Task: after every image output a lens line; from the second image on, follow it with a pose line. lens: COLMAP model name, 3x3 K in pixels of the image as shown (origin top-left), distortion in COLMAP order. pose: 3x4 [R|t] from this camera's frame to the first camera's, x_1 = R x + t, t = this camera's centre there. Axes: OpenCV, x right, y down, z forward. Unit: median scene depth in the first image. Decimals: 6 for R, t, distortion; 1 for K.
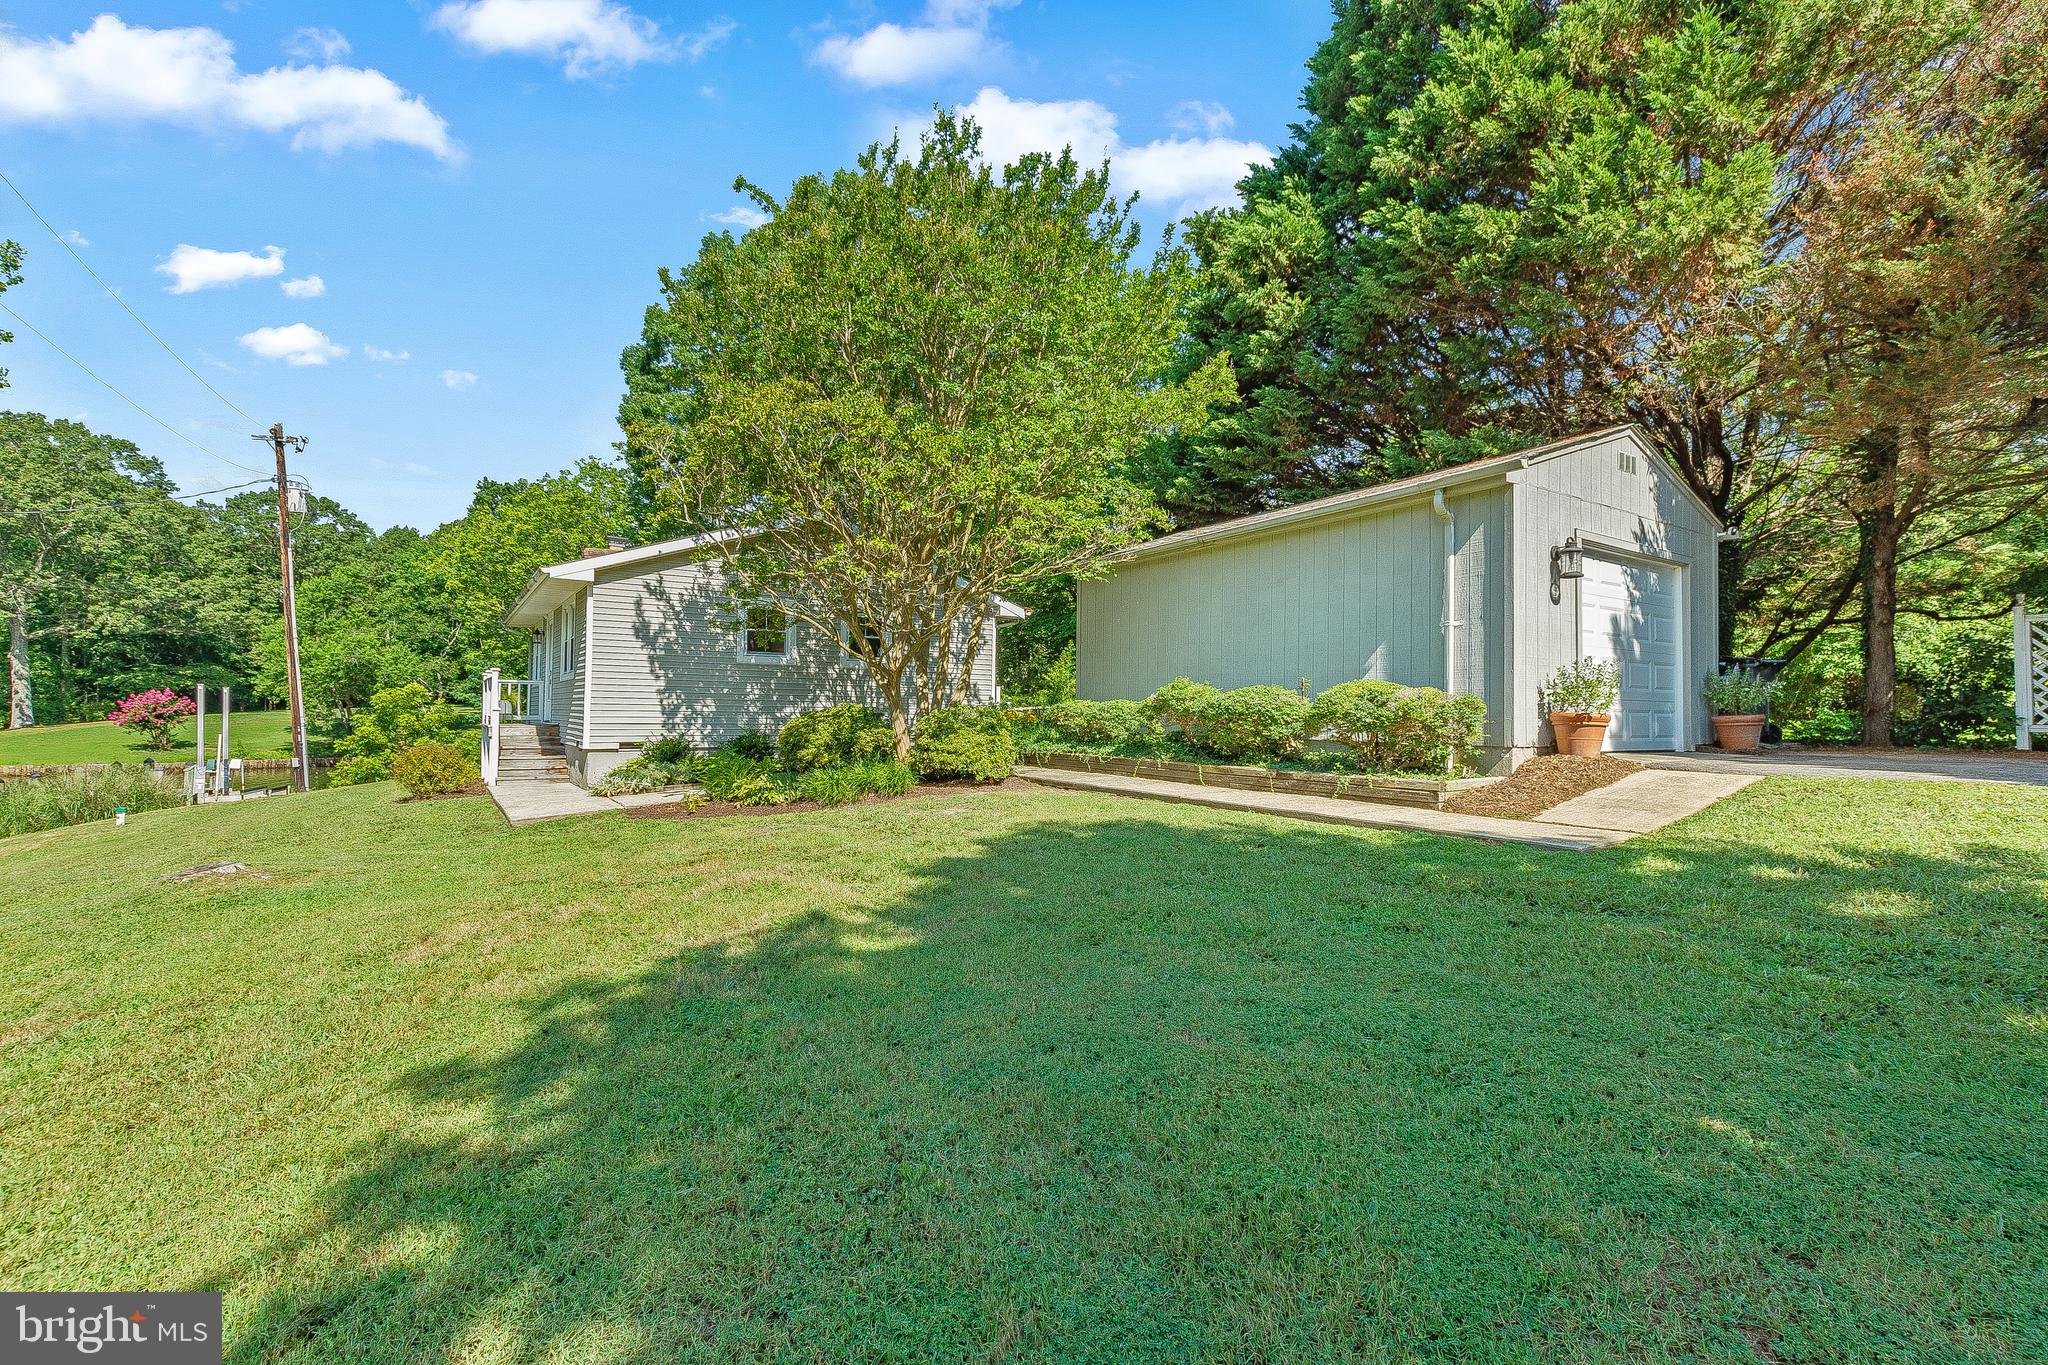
lens RADIAL K [[887.0, 0, 1036.4], [0, 887.0, 697.8], [0, 0, 1]] dist [0.007901, -0.004208]
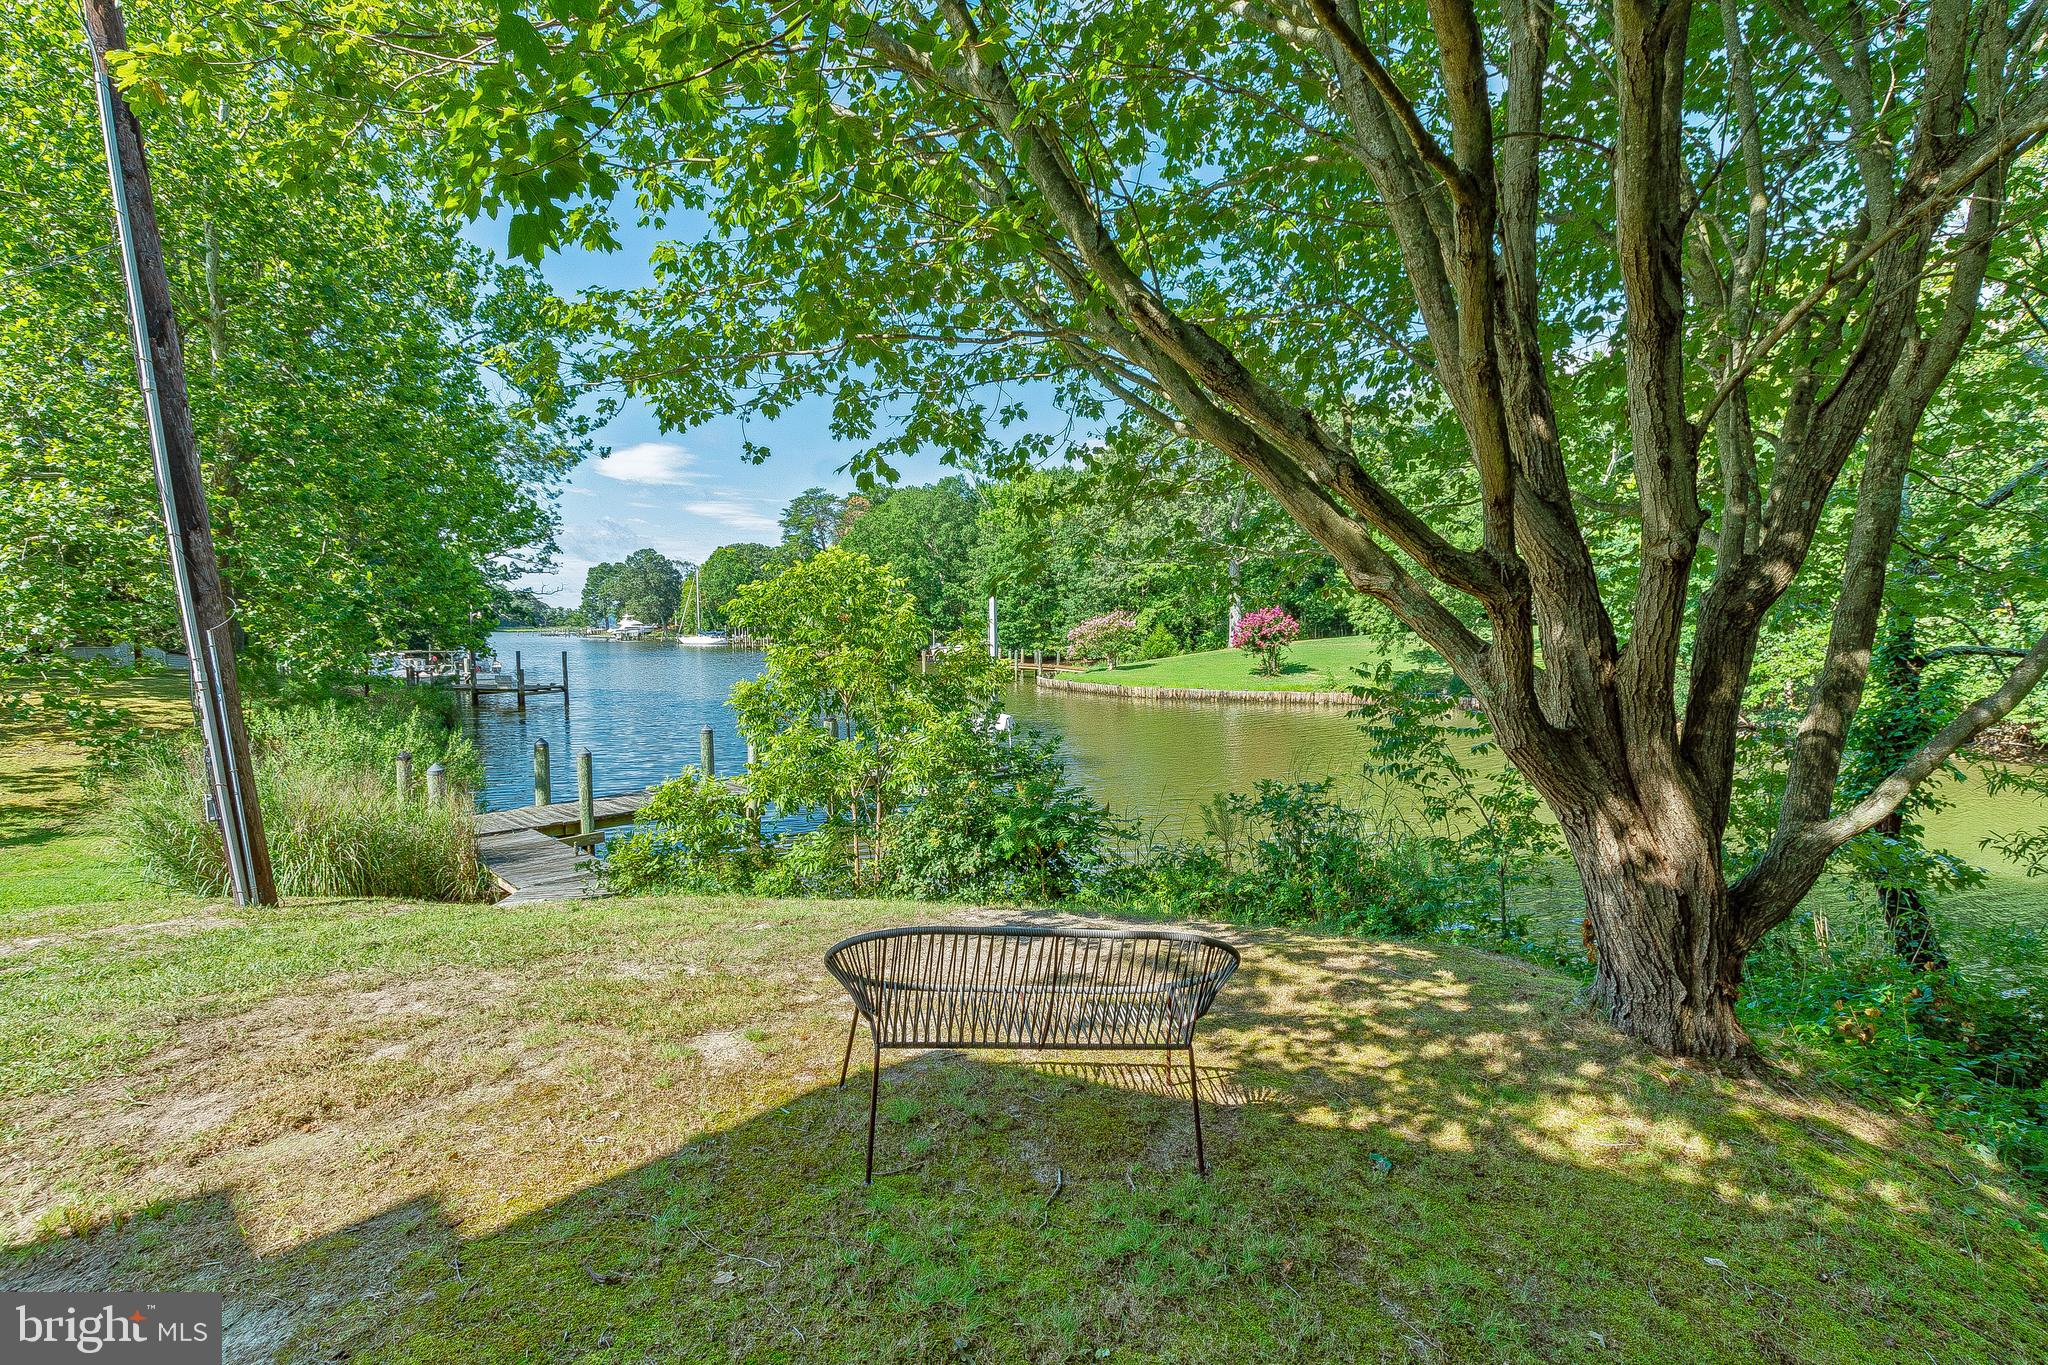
lens RADIAL K [[887.0, 0, 1018.2], [0, 887.0, 700.5], [0, 0, 1]] dist [0.007901, -0.004208]
pose [[0.305457, 0.066755, -0.949863, -0.178229], [0.022269, 0.996766, 0.077213, 0.008077], [0.951945, -0.044737, 0.302982, 0.416694]]
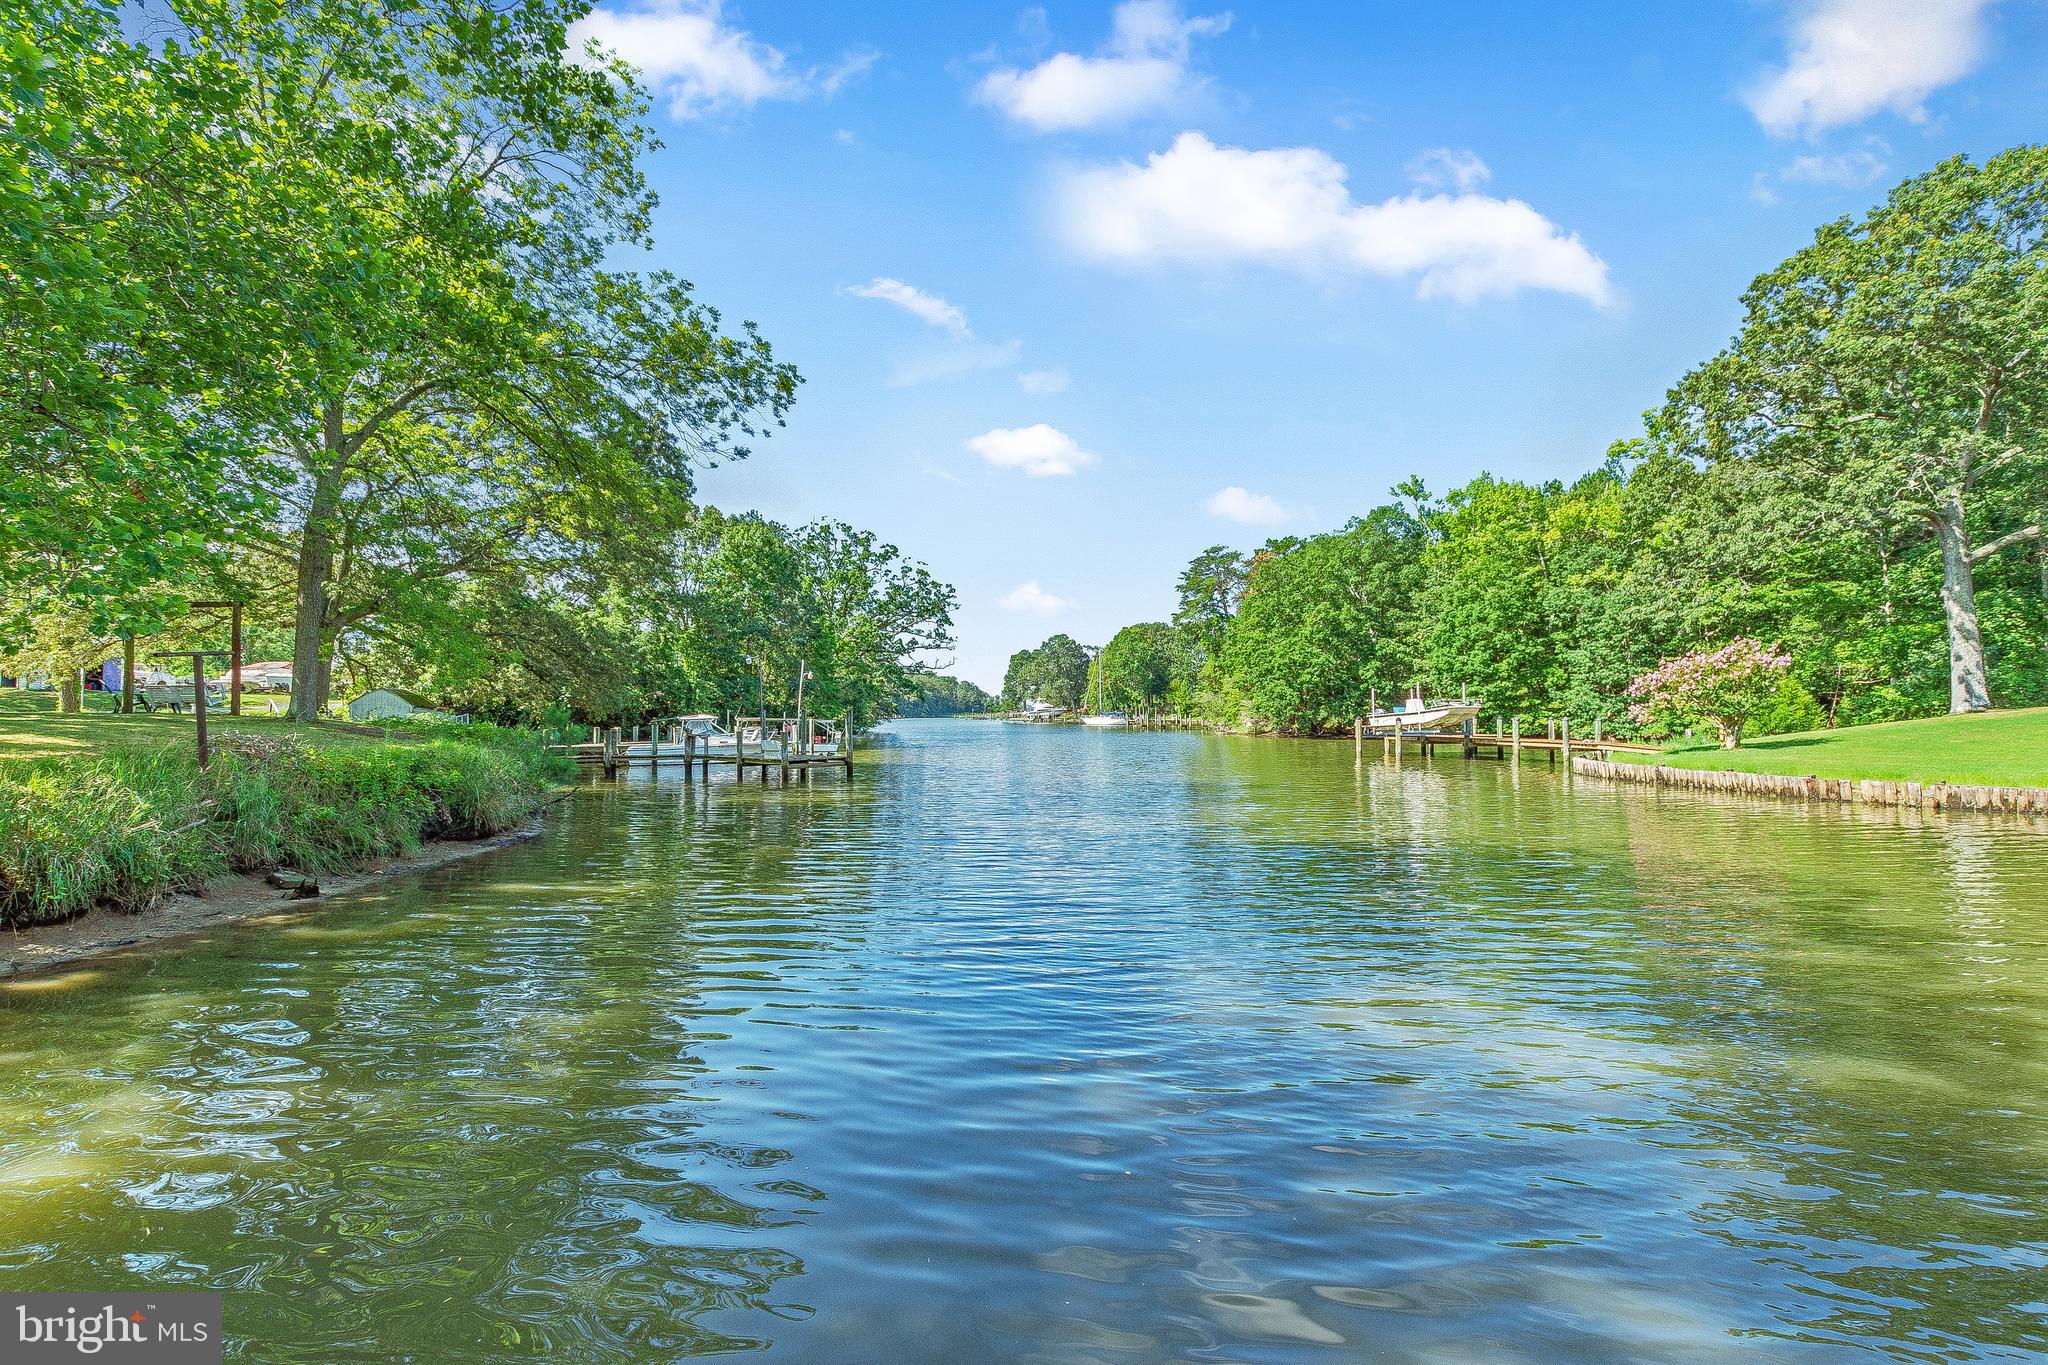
lens RADIAL K [[887.0, 0, 1012.3], [0, 887.0, 696.8], [0, 0, 1]] dist [0.007901, -0.004208]
pose [[-0.149488, -0.029511, -0.988323, -0.465166], [0.023188, 0.999175, -0.033342, 0.027530], [0.988492, -0.027901, -0.148681, 0.464095]]
